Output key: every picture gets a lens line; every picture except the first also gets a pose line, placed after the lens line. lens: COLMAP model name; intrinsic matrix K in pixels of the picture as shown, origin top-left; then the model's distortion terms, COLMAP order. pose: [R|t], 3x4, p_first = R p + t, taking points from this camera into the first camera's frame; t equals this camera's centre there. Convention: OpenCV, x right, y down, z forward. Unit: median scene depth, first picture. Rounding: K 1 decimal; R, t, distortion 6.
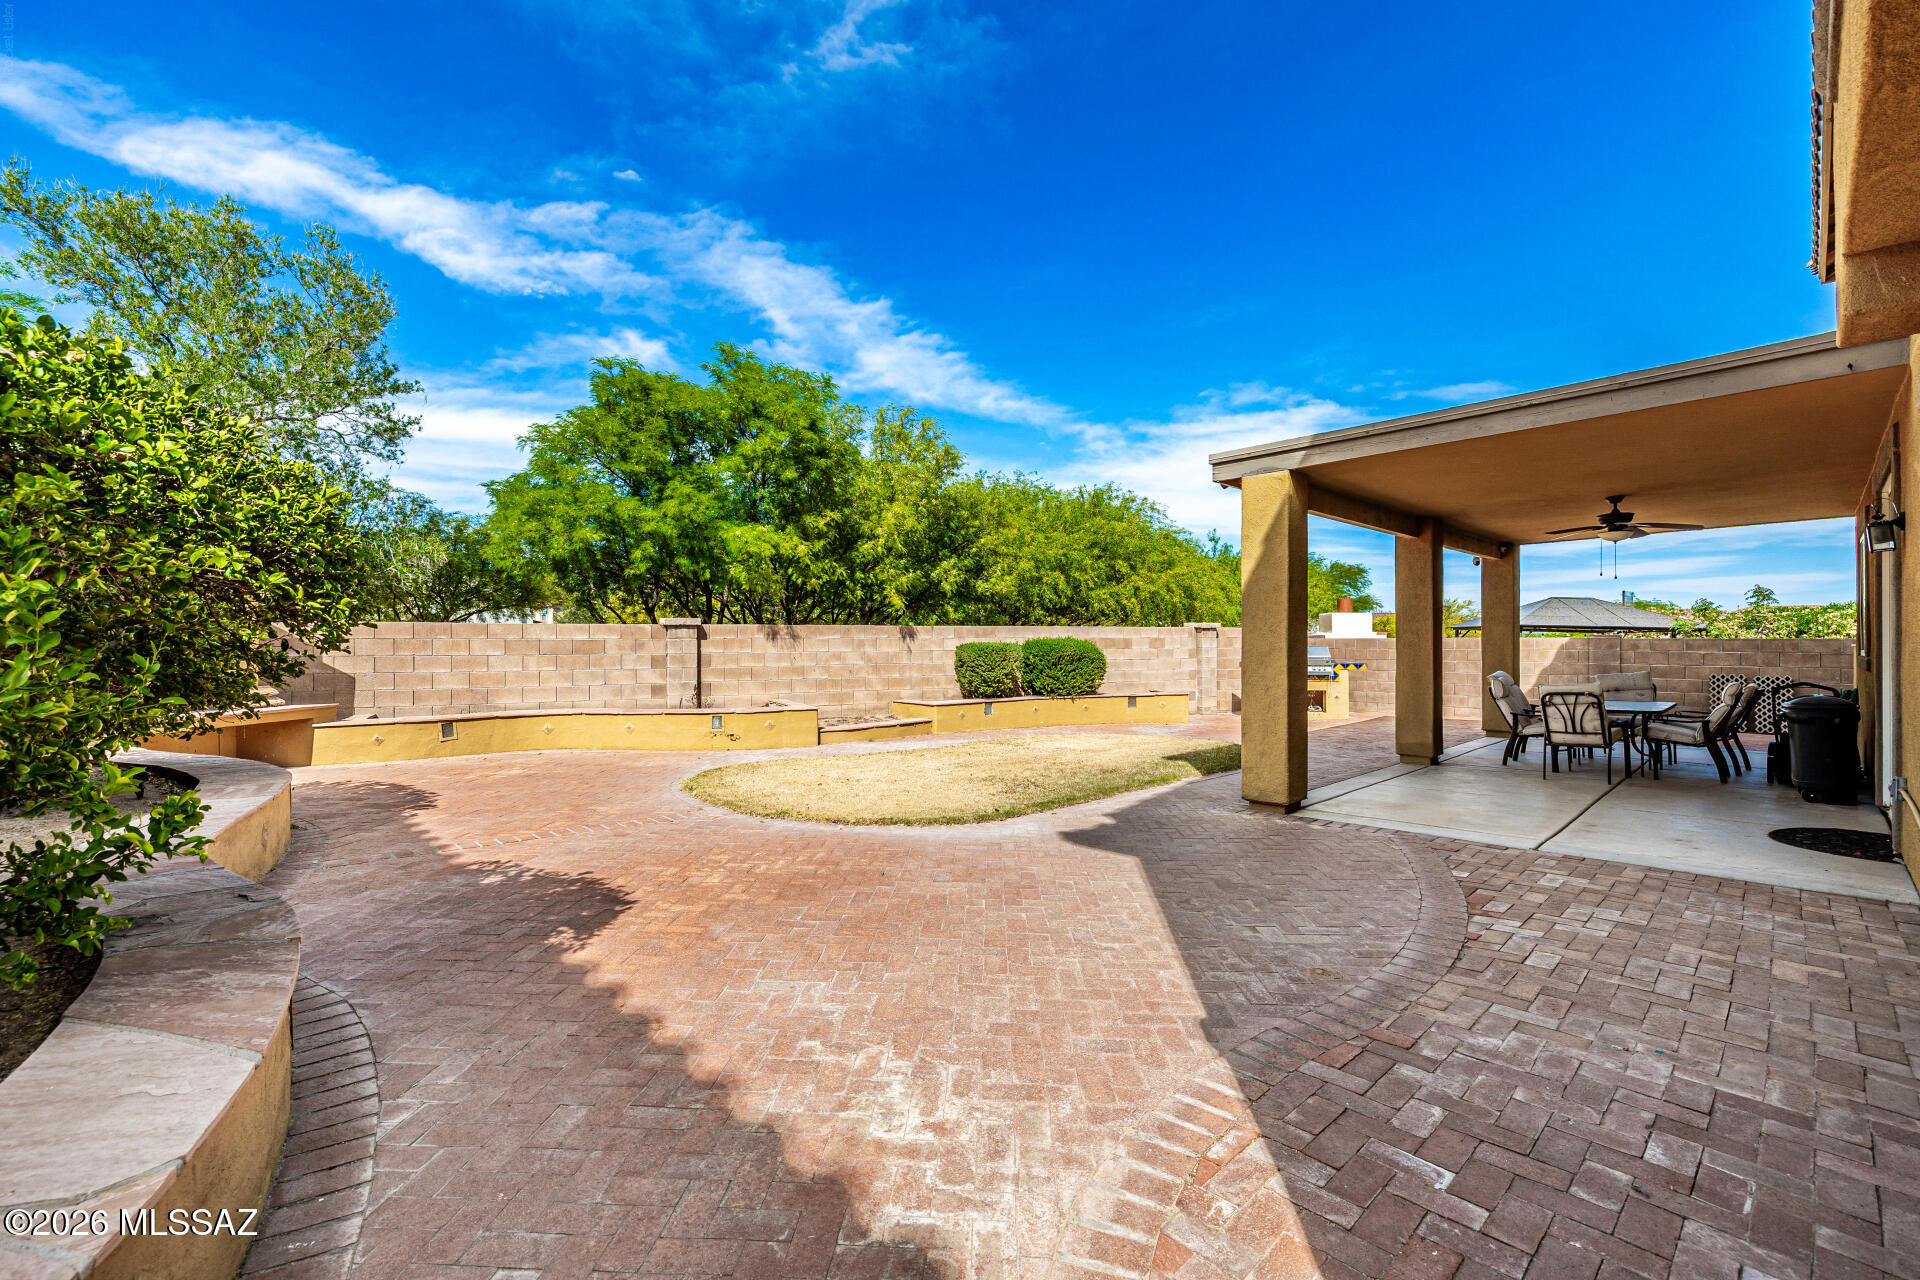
lens RADIAL K [[813.7, 0, 963.7], [0, 813.7, 635.4], [0, 0, 1]] dist [0.007874, 0.000063]
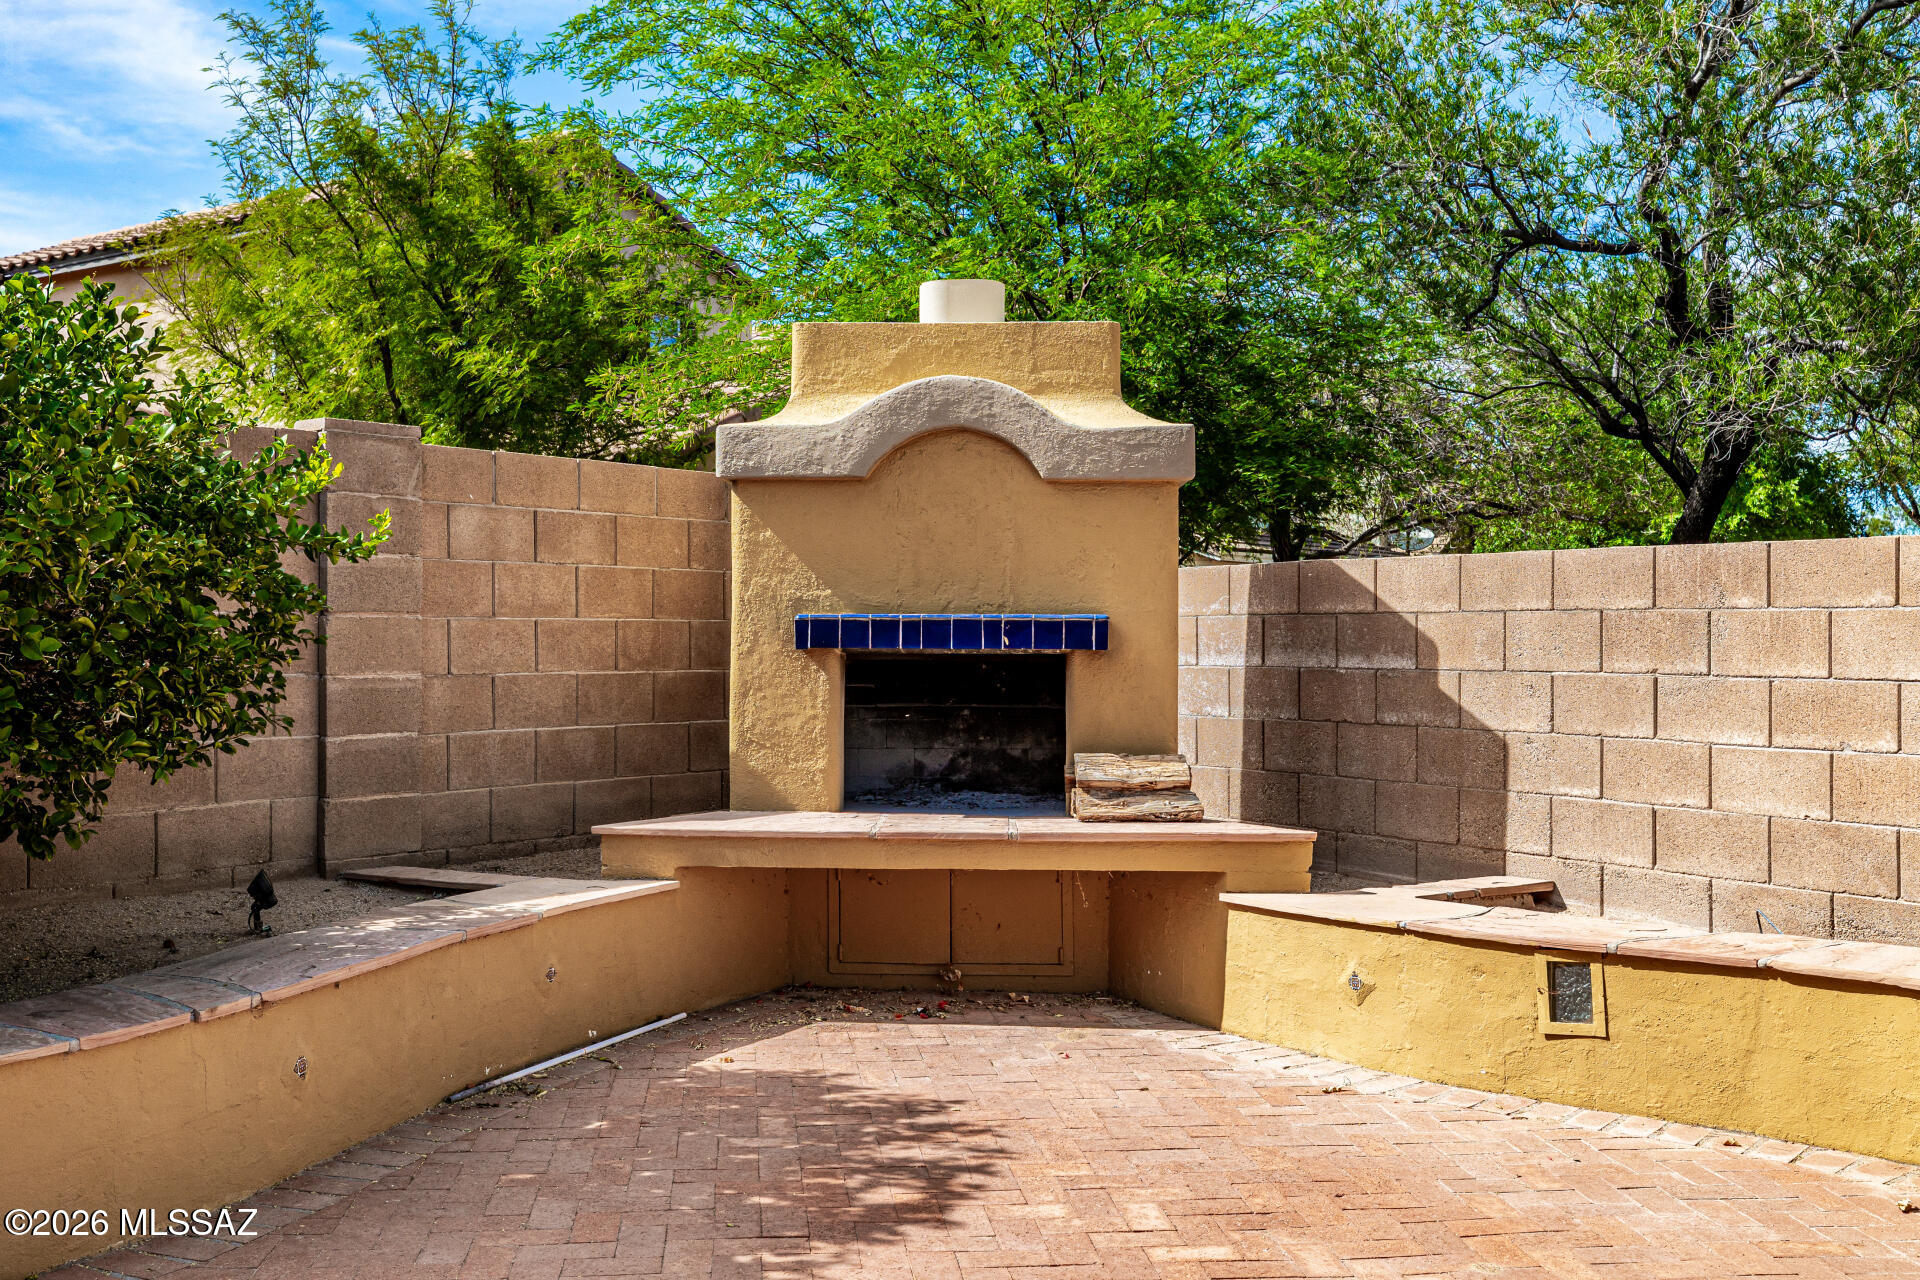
lens RADIAL K [[1867.9, 0, 960.0], [0, 1867.9, 640.0], [0, 0, 1]] dist [0.006034, -0.000733]
pose [[0.102554, -0.000425, -0.994727, -0.111246], [-0.000109, 1.000000, -0.000439, 0.014675], [0.994727, 0.000153, 0.102554, 0.748527]]
